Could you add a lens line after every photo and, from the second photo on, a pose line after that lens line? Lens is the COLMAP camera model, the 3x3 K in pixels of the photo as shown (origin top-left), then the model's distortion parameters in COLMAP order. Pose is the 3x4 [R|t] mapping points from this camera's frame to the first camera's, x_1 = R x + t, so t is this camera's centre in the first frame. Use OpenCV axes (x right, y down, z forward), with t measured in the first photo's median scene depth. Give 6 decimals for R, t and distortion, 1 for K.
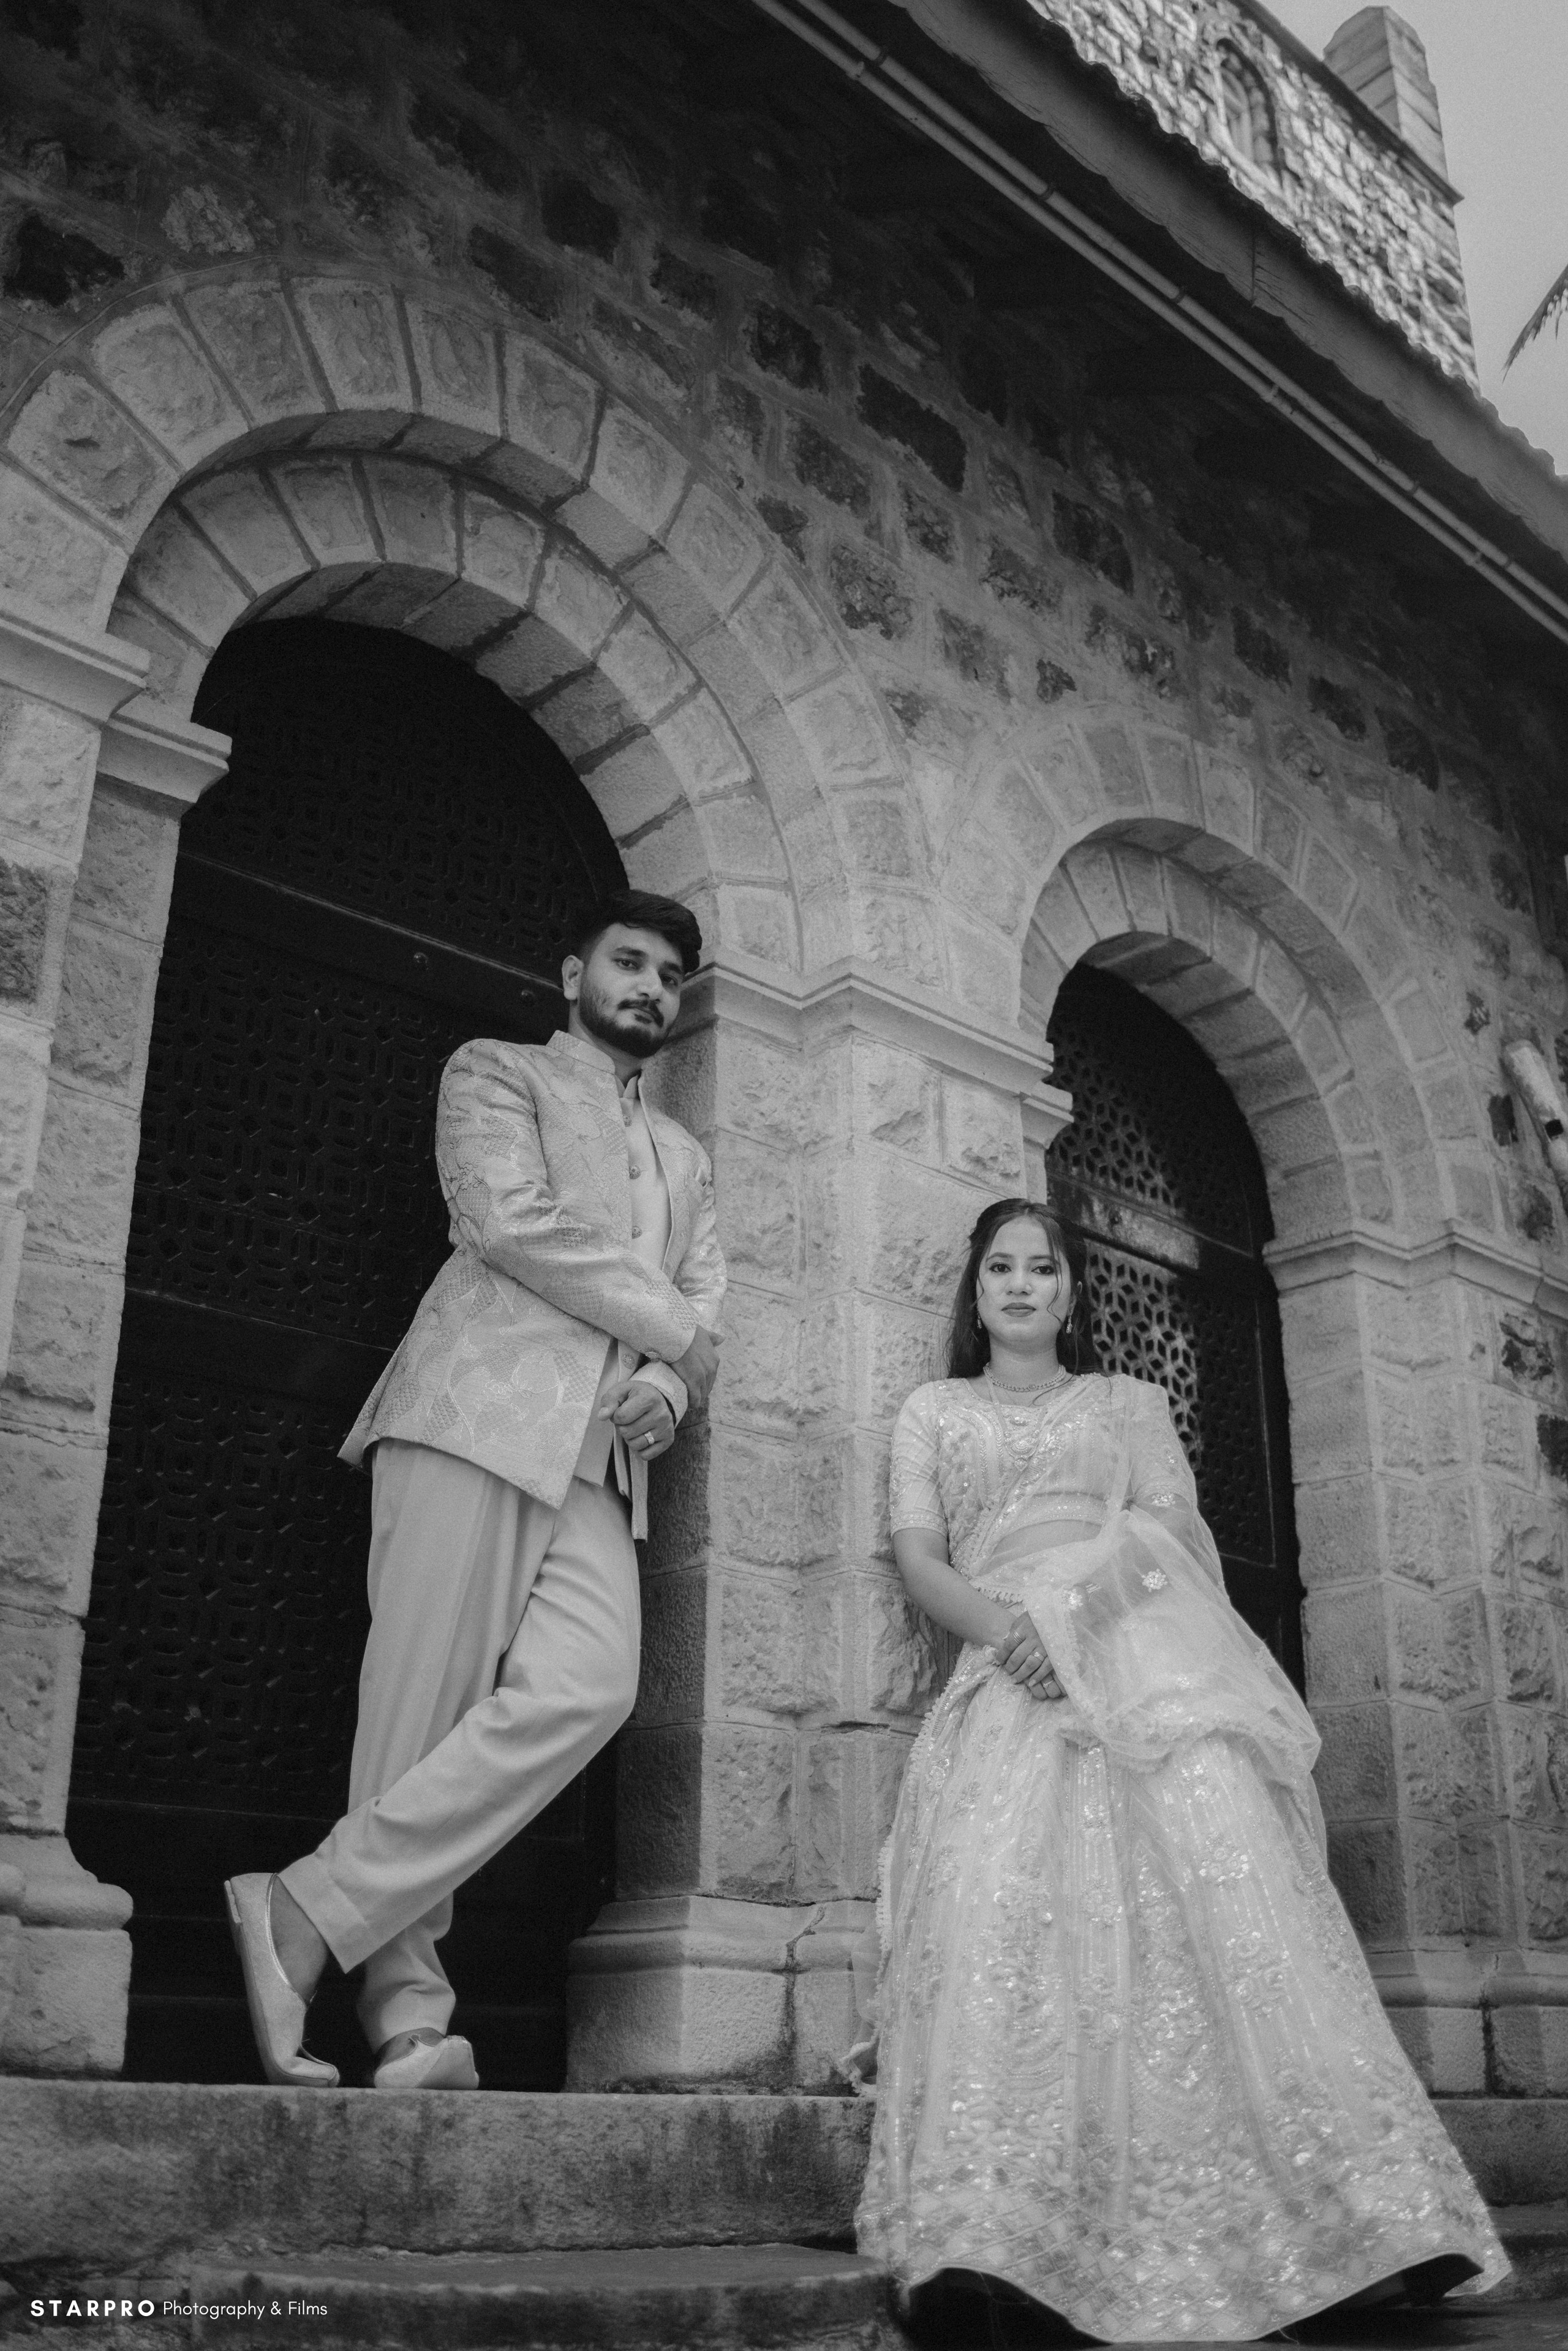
lens RADIAL K [[2346.2, 0, 794.1], [0, 2346.2, 1211.7], [0, 0, 1]] dist [-0.082825, 0.066420]
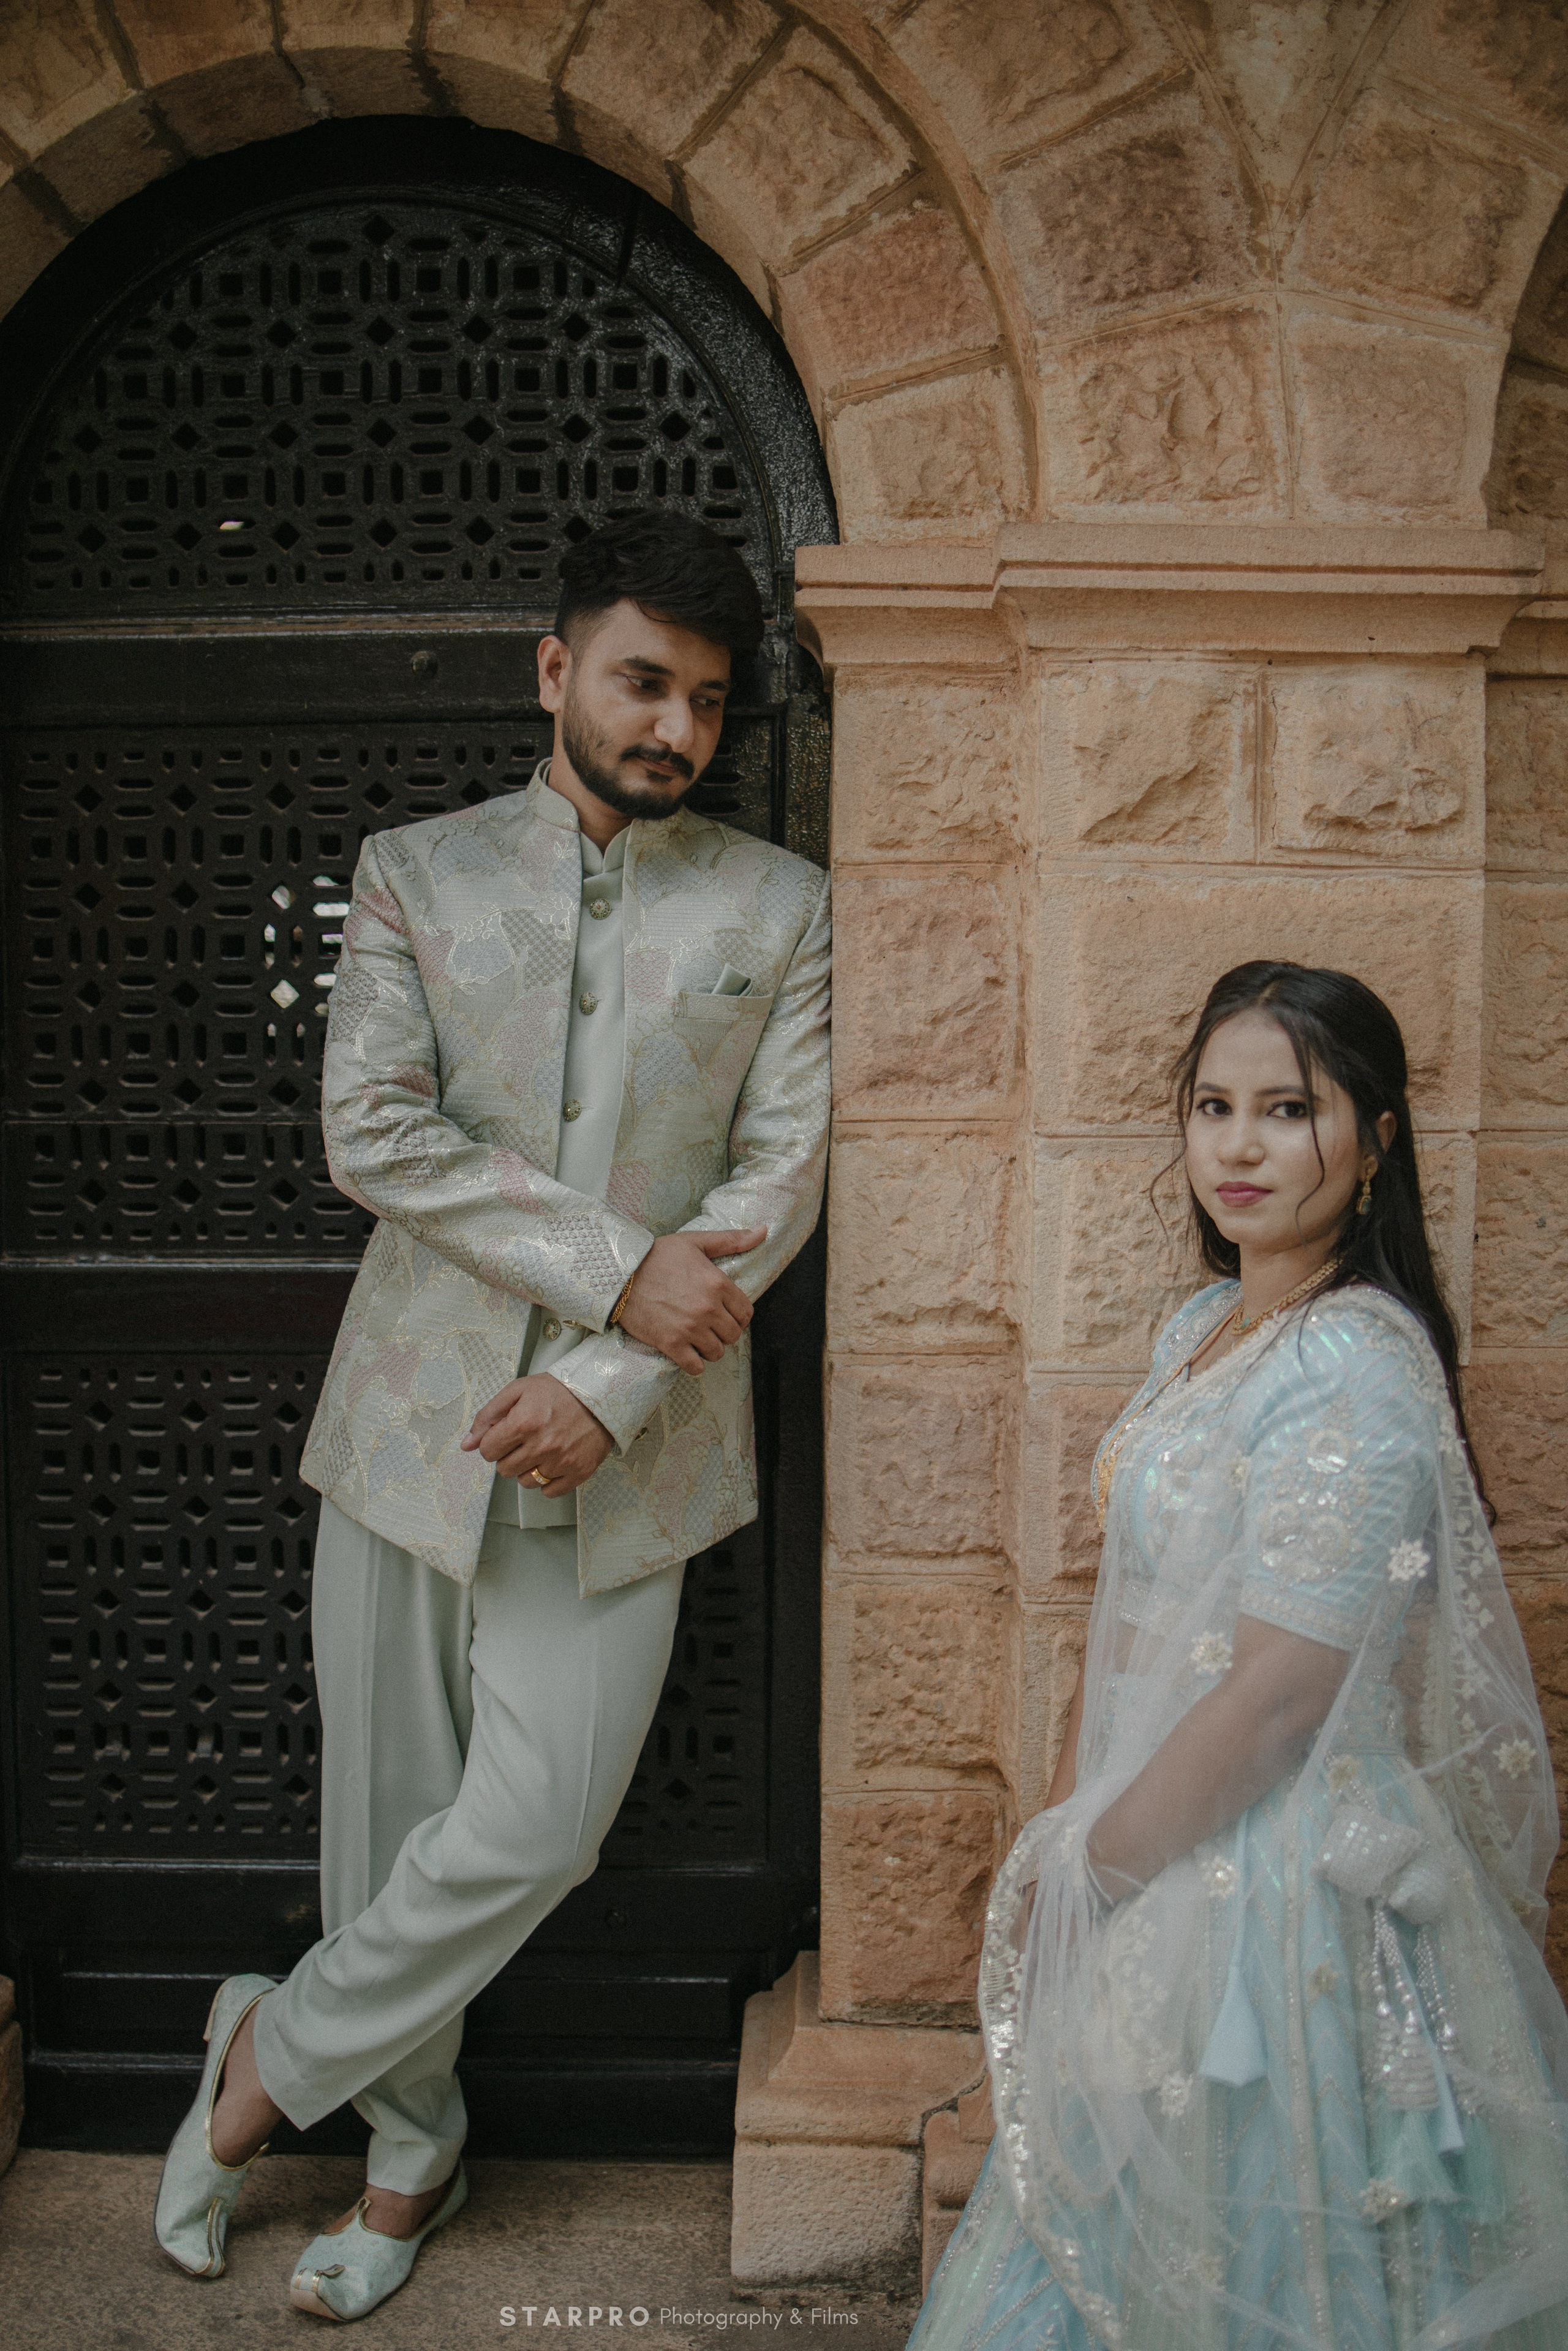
lens RADIAL K [[2346.2, 0, 794.1], [0, 2346.2, 1211.7], [0, 0, 1]] dist [-0.082825, 0.066420]
pose [[0.724210, 0.063225, -0.686675, 0.368088], [0.241261, 0.909623, 0.338201, -0.155409], [0.645998, -0.410596, 0.643504, 0.533017]]
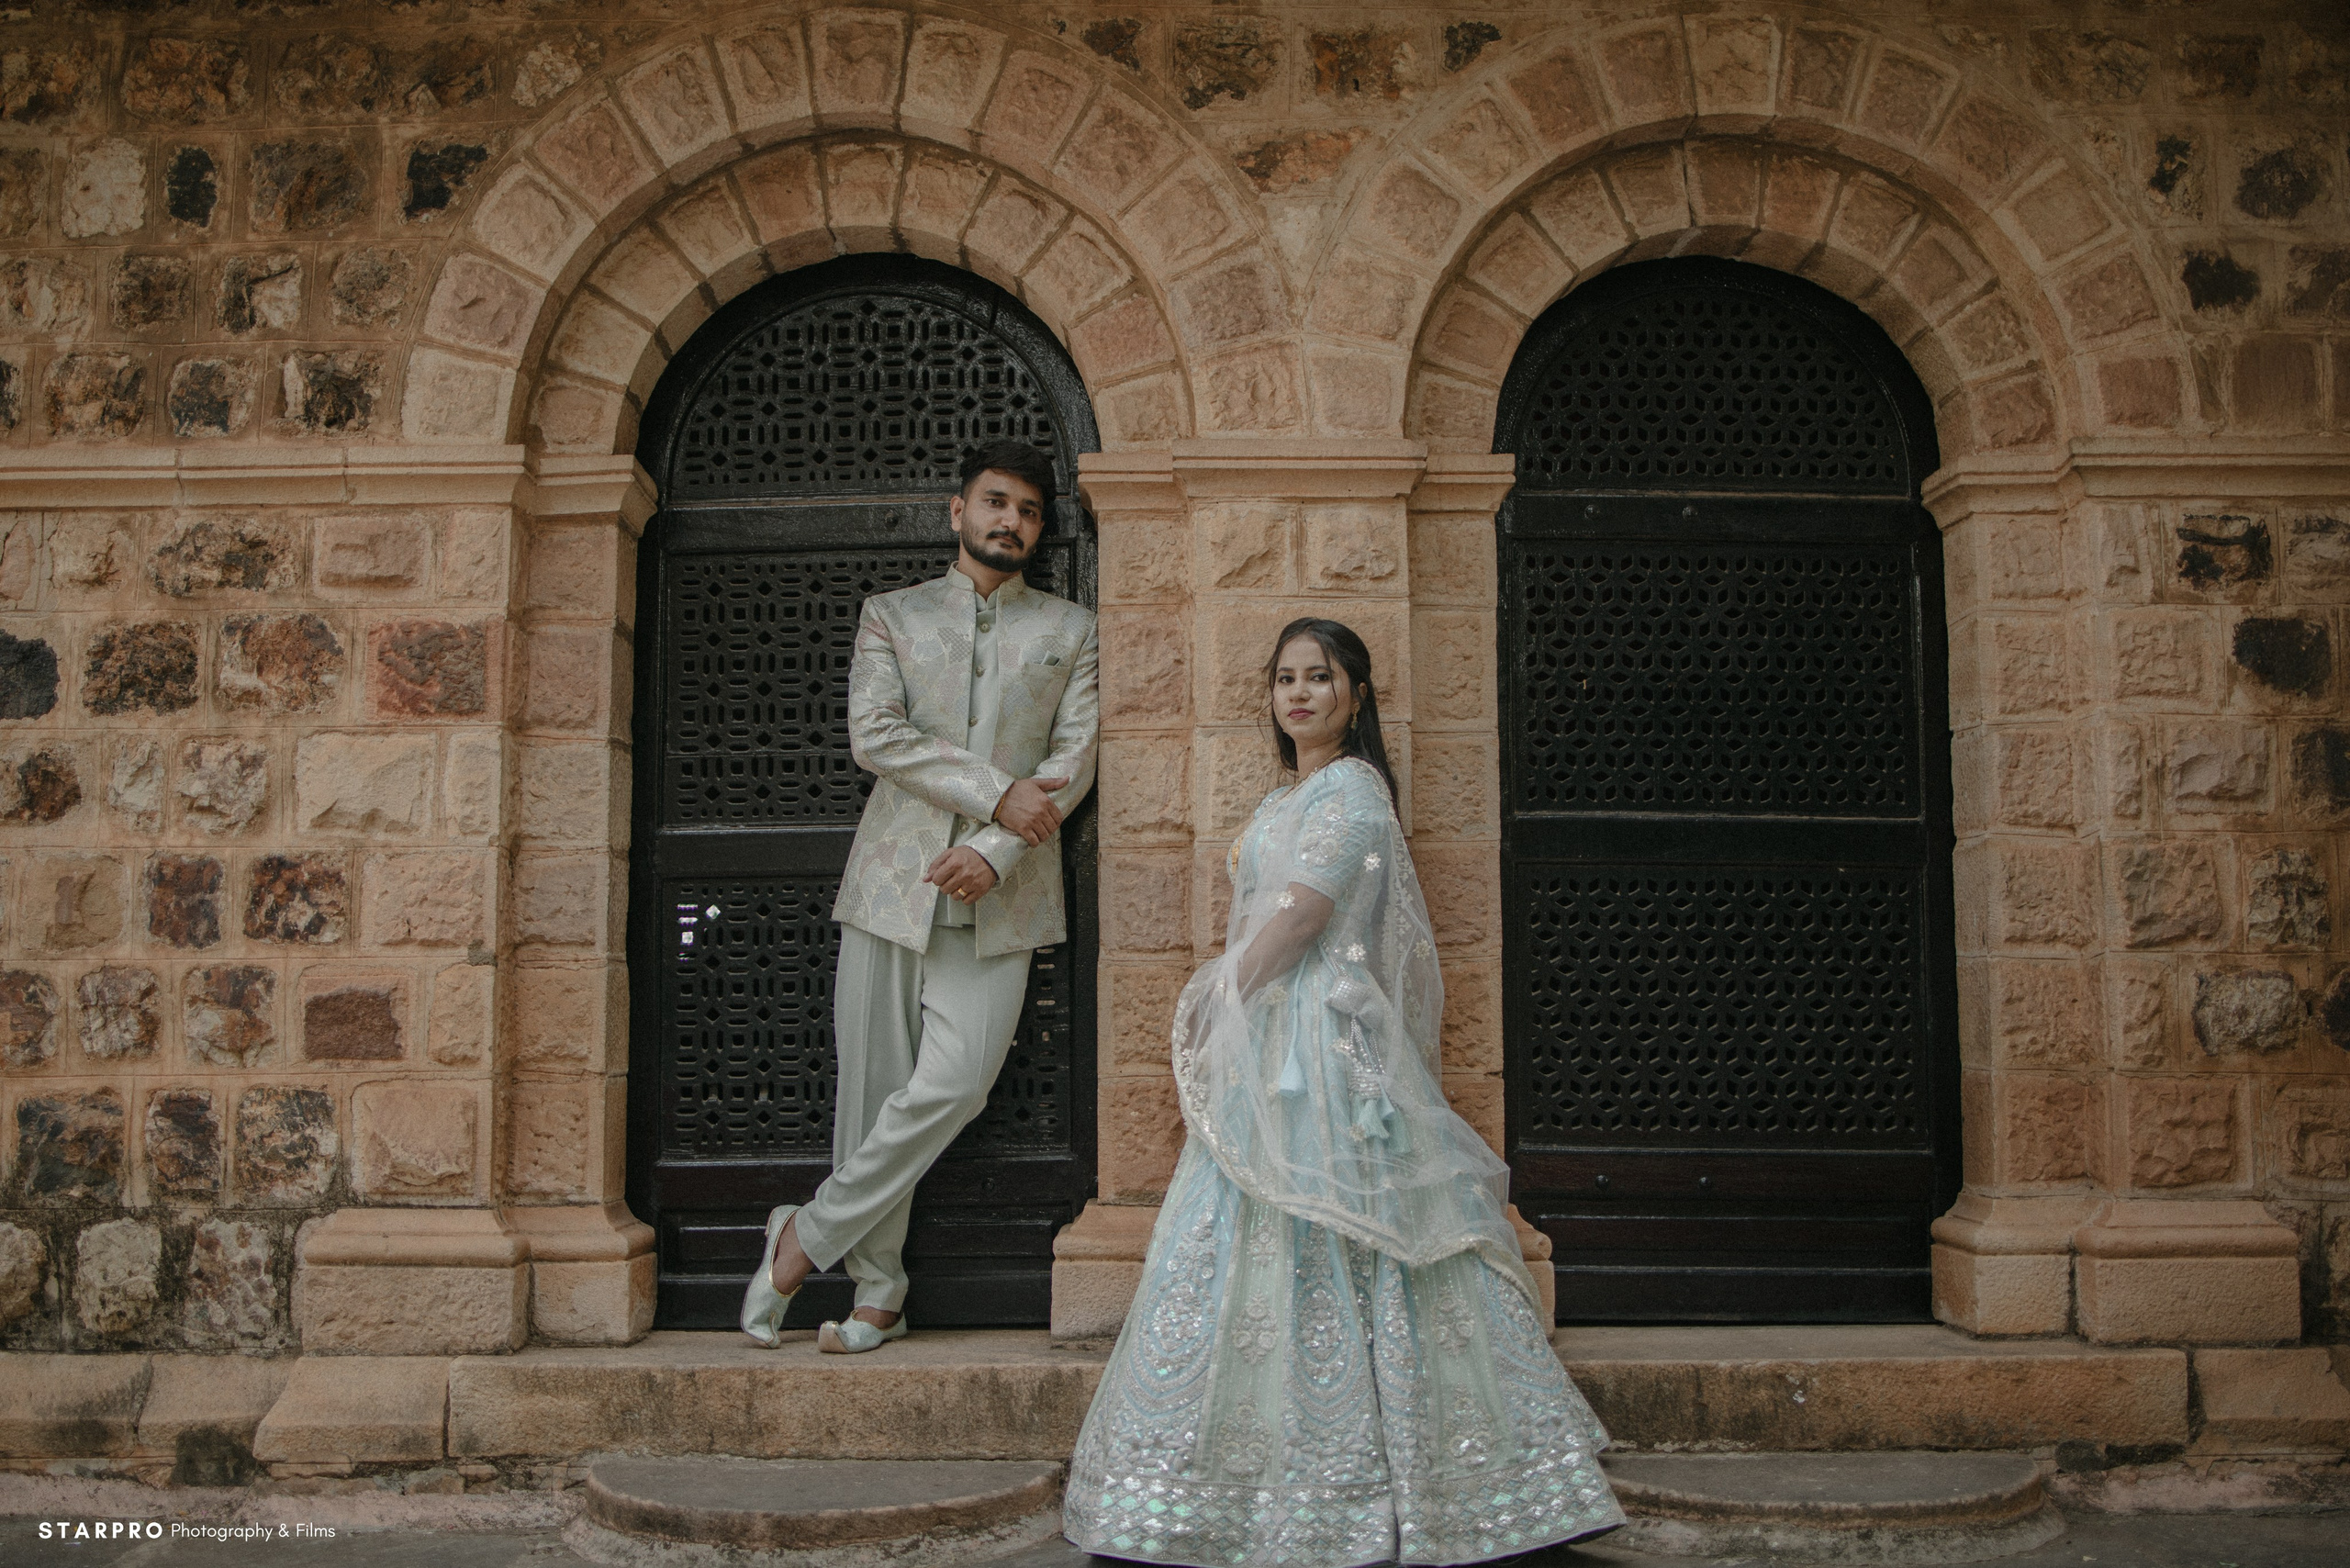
lens RADIAL K [[2345.4, 0, 1170.0], [0, 2345.4, 827.1], [0, 0, 1]] dist [-0.082825, 0.066420]
pose [[0.740733, -0.060621, -0.669059, 0.785915], [0.249444, 0.949541, 0.190132, -0.145174], [0.623773, -0.307730, 0.718477, 0.082660]]
